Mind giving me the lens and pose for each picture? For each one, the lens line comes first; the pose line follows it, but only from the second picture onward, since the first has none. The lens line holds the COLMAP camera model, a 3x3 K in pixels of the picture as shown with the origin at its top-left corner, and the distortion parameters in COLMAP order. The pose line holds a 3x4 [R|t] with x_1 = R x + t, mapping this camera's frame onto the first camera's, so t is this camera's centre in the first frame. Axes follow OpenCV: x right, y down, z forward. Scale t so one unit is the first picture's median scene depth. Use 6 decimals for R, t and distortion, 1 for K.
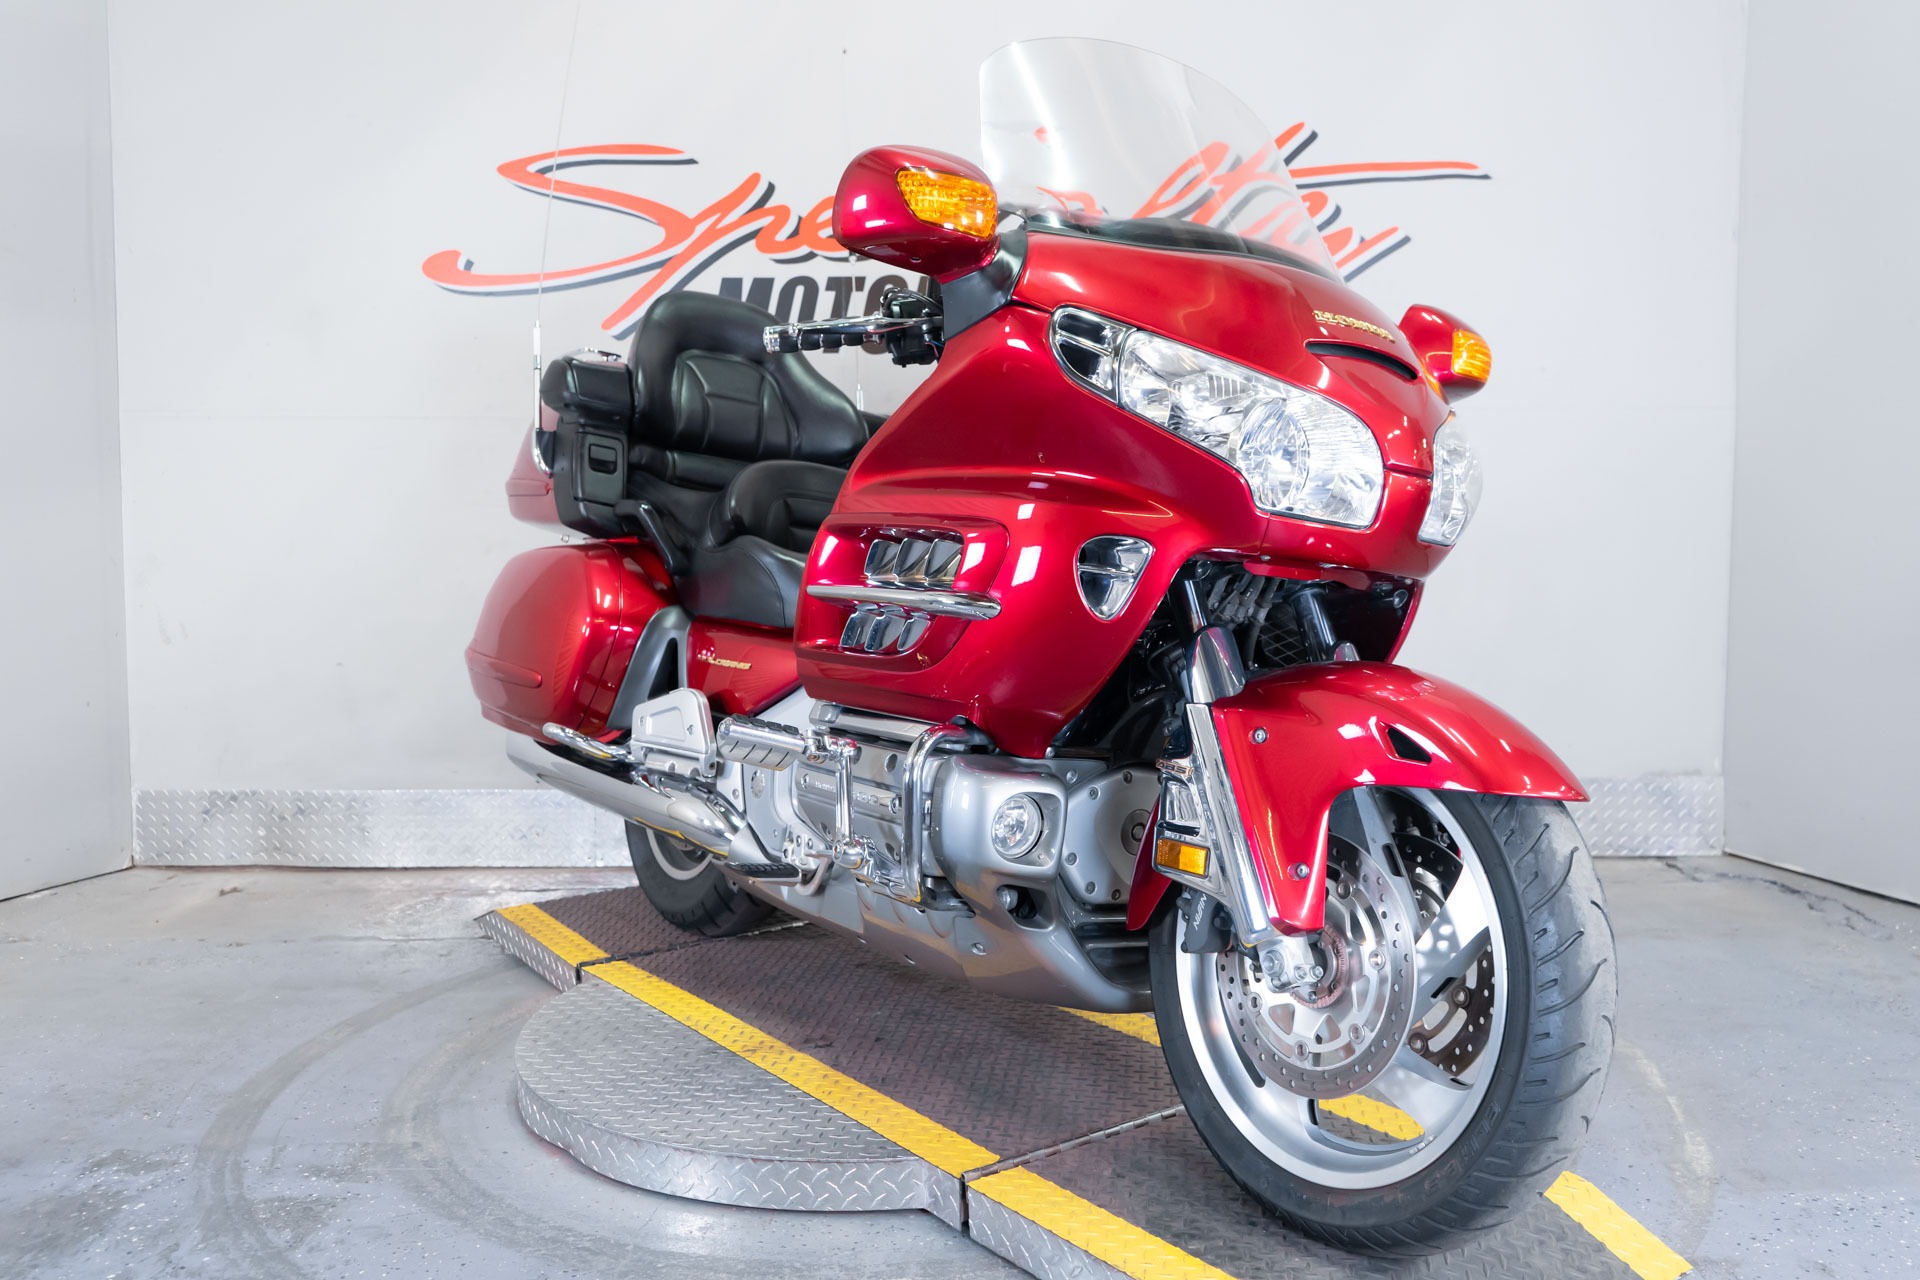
lens RADIAL K [[1654.2, 0, 966.7], [0, 1654.2, 648.3], [0, 0, 1]] dist [-0.008013, 0.003735]
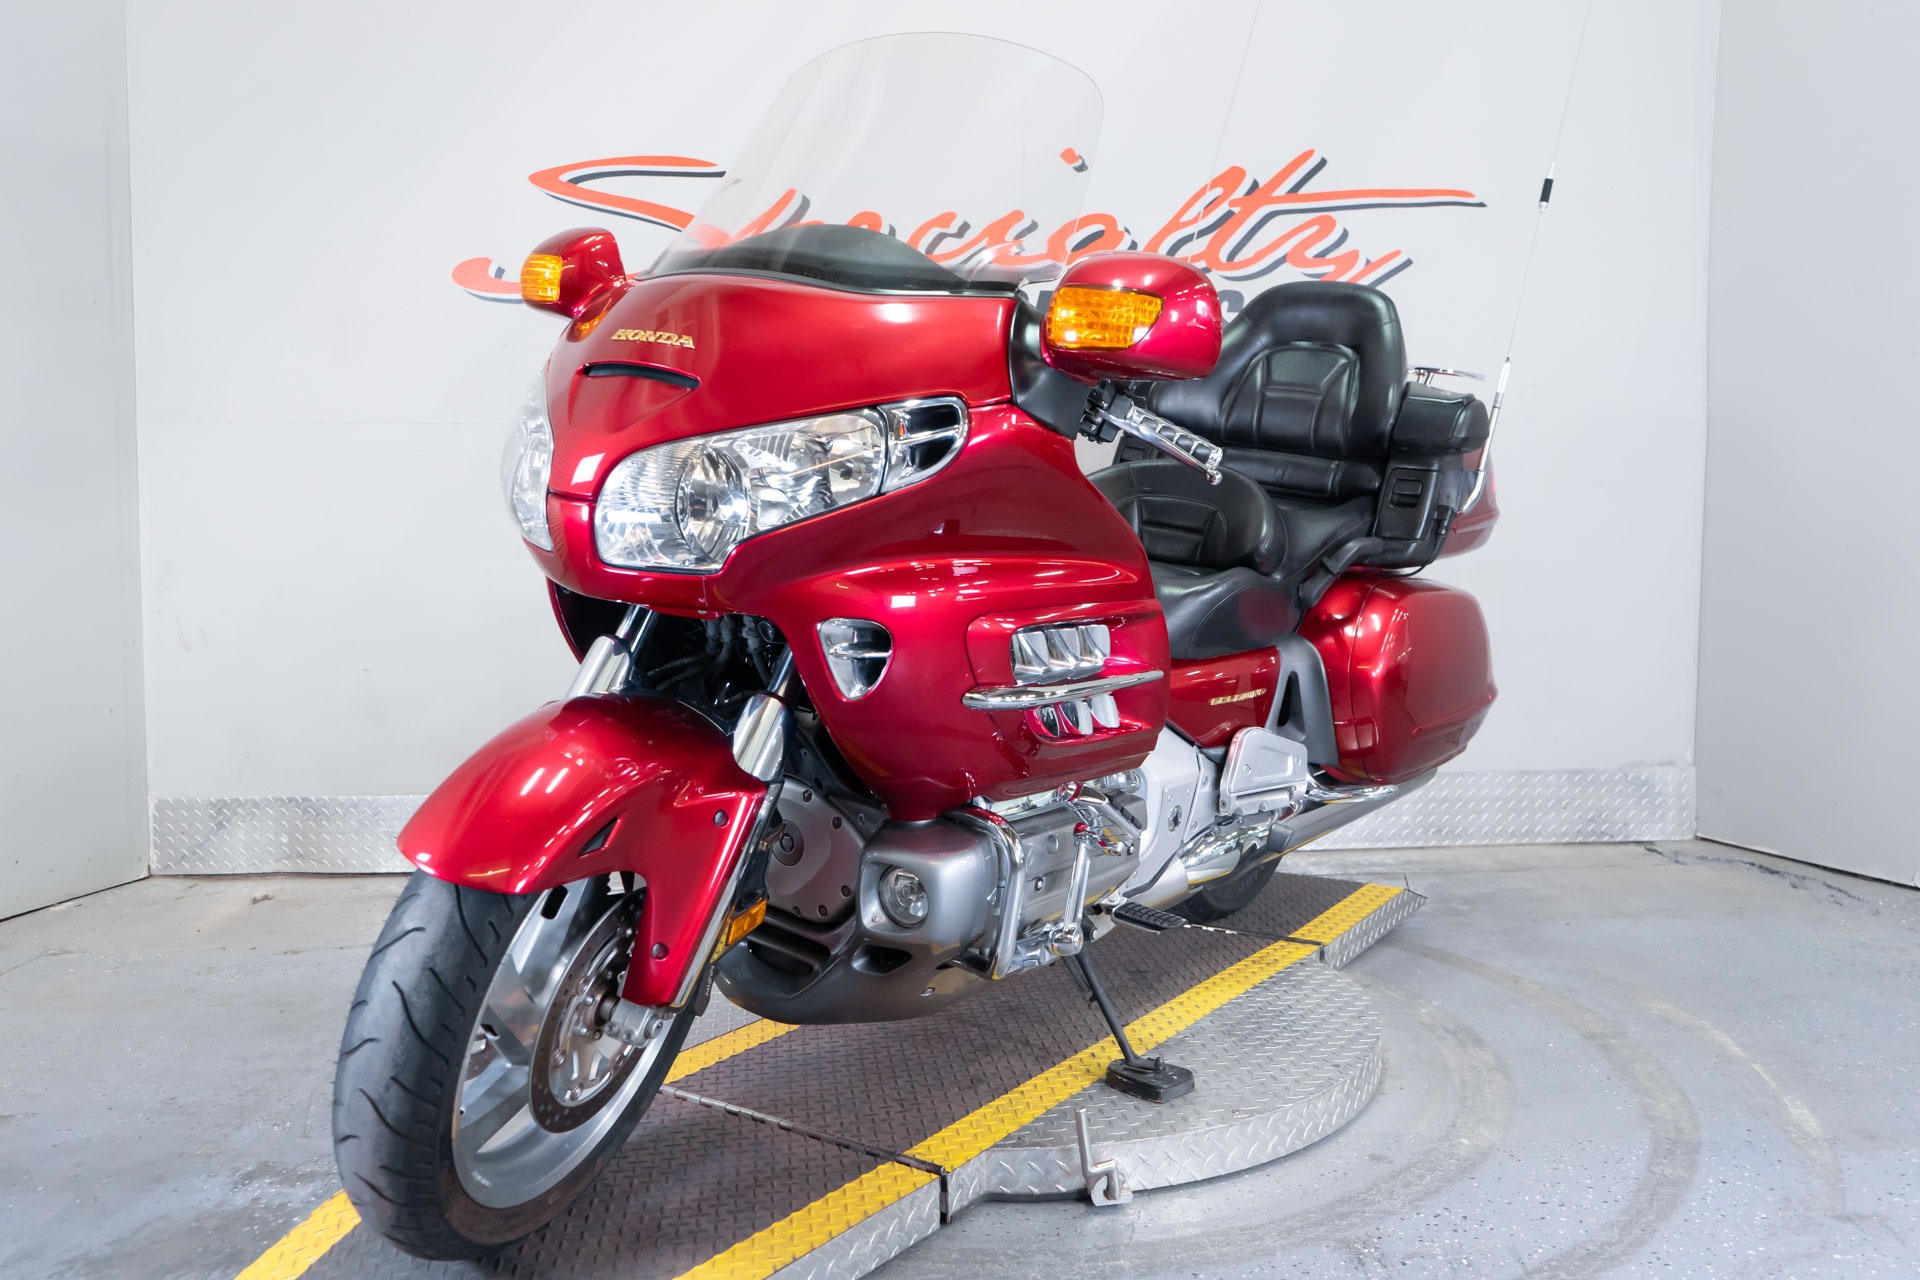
lens RADIAL K [[1590.0, 0, 965.5], [0, 1590.0, 656.6], [0, 0, 1]] dist [-0.025542, 0.036242]
pose [[0.996170, -0.005330, 0.087273, -0.105152], [0.005170, 0.999985, 0.002054, 0.001483], [-0.087282, -0.001595, 0.996182, 0.013216]]
